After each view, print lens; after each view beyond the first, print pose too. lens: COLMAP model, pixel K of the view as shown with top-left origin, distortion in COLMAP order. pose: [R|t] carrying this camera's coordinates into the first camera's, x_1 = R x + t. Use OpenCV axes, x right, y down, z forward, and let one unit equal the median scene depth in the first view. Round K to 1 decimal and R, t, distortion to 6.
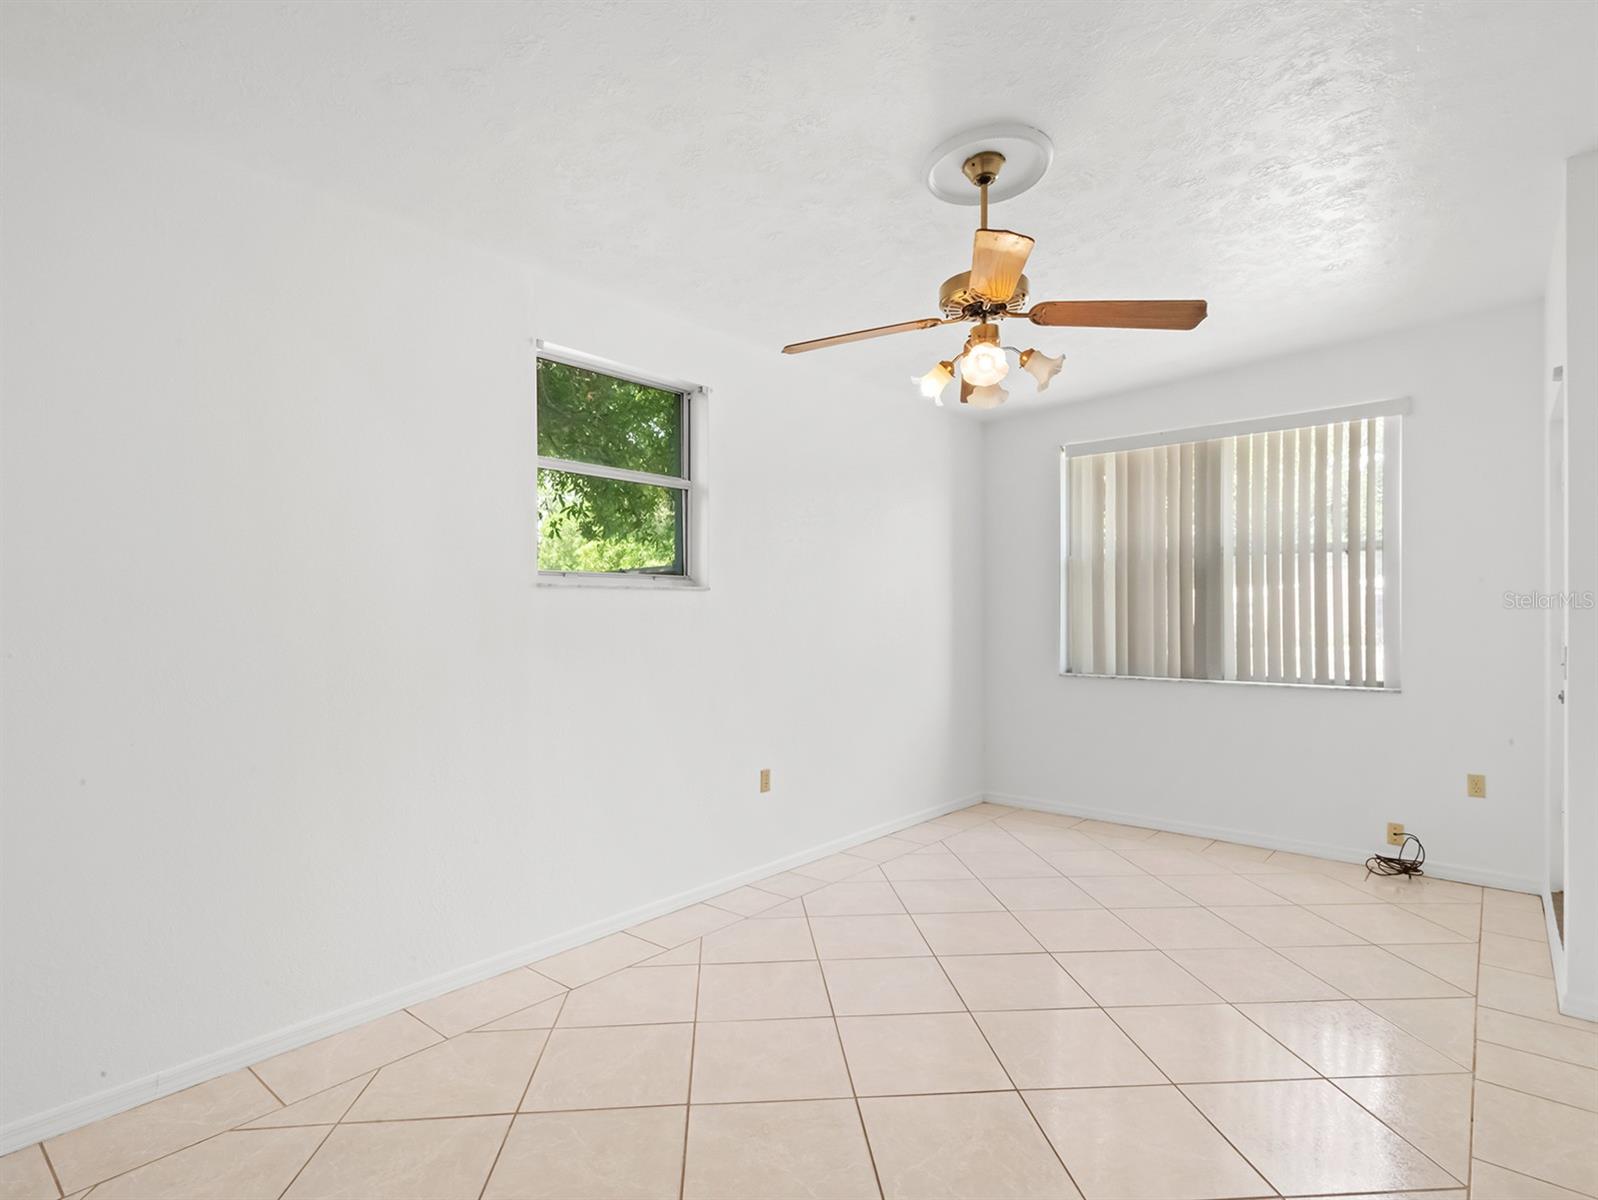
lens RADIAL K [[823.7, 0, 797.5], [0, 823.7, 597.2], [0, 0, 1]] dist [0.002074, 0.001682]
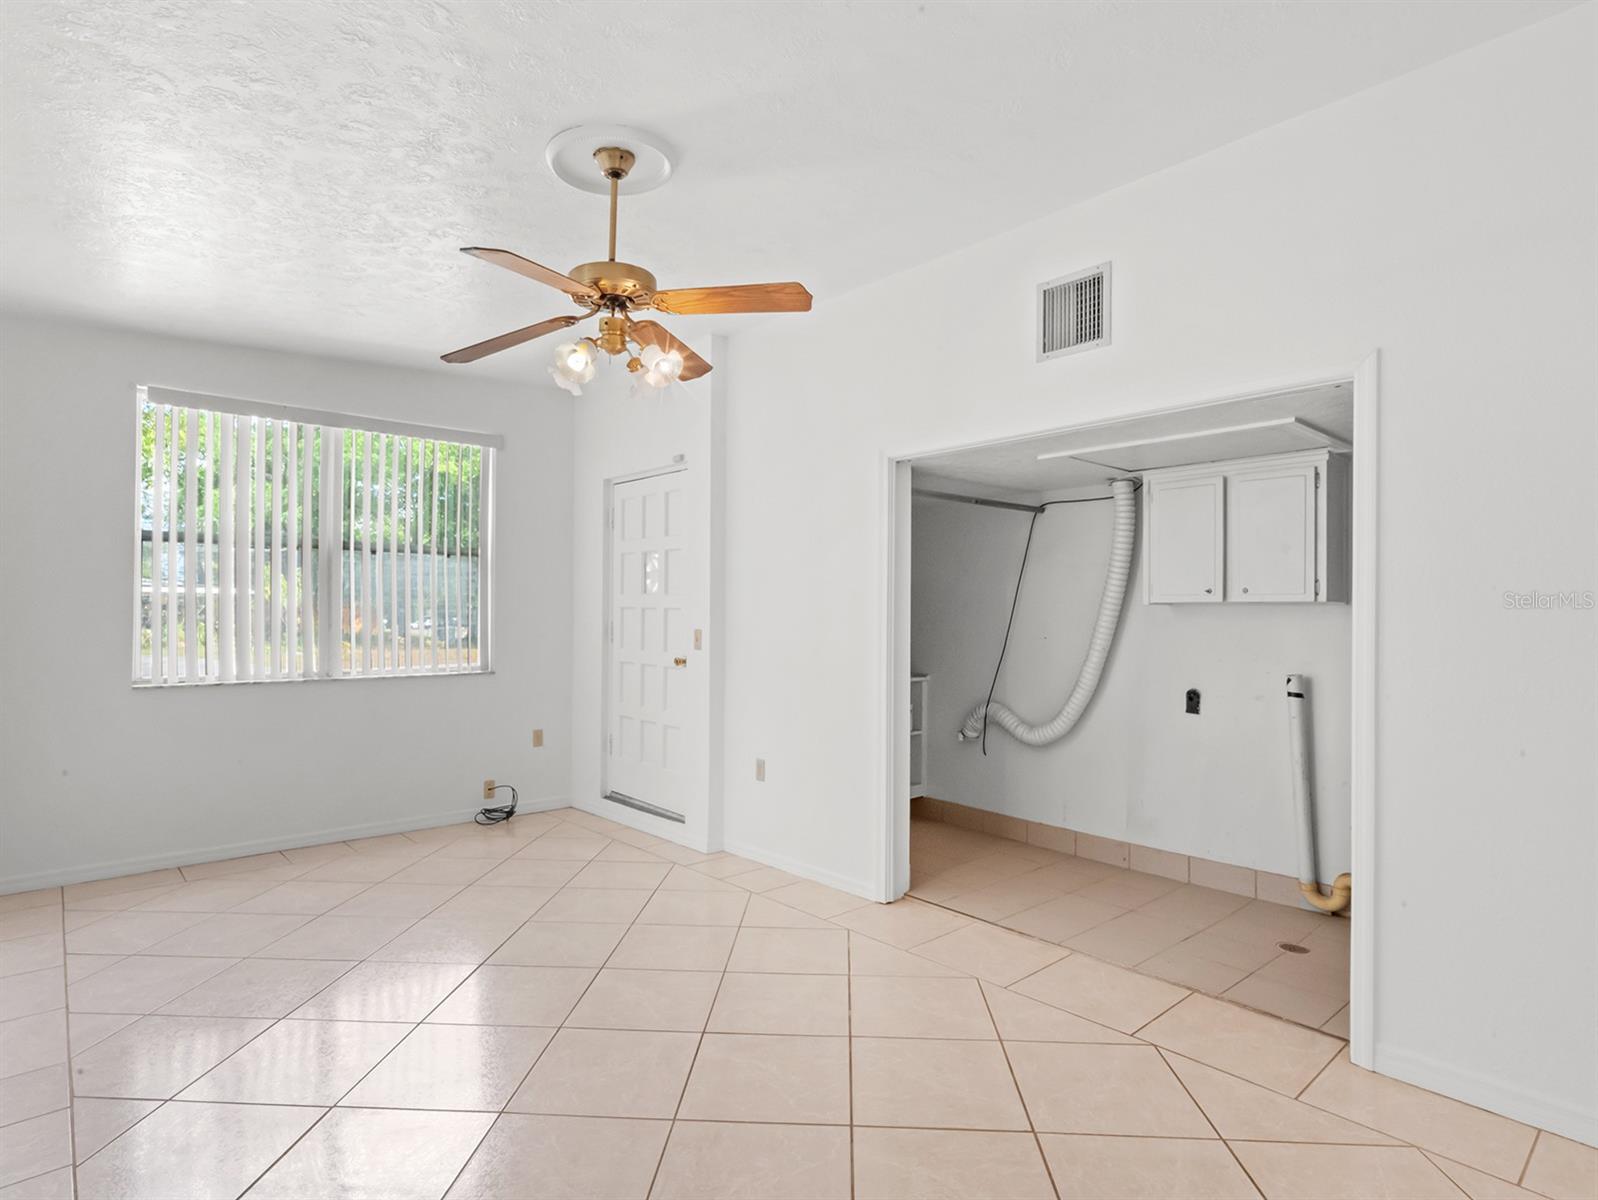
lens RADIAL K [[823.7, 0, 794.7], [0, 823.7, 612.7], [0, 0, 1]] dist [0.002074, 0.001682]
pose [[0.164136, -0.002726, 0.986434, -0.402576], [-0.023653, 0.999698, 0.006698, 0.005145], [-0.986154, -0.024432, 0.164021, 0.348447]]
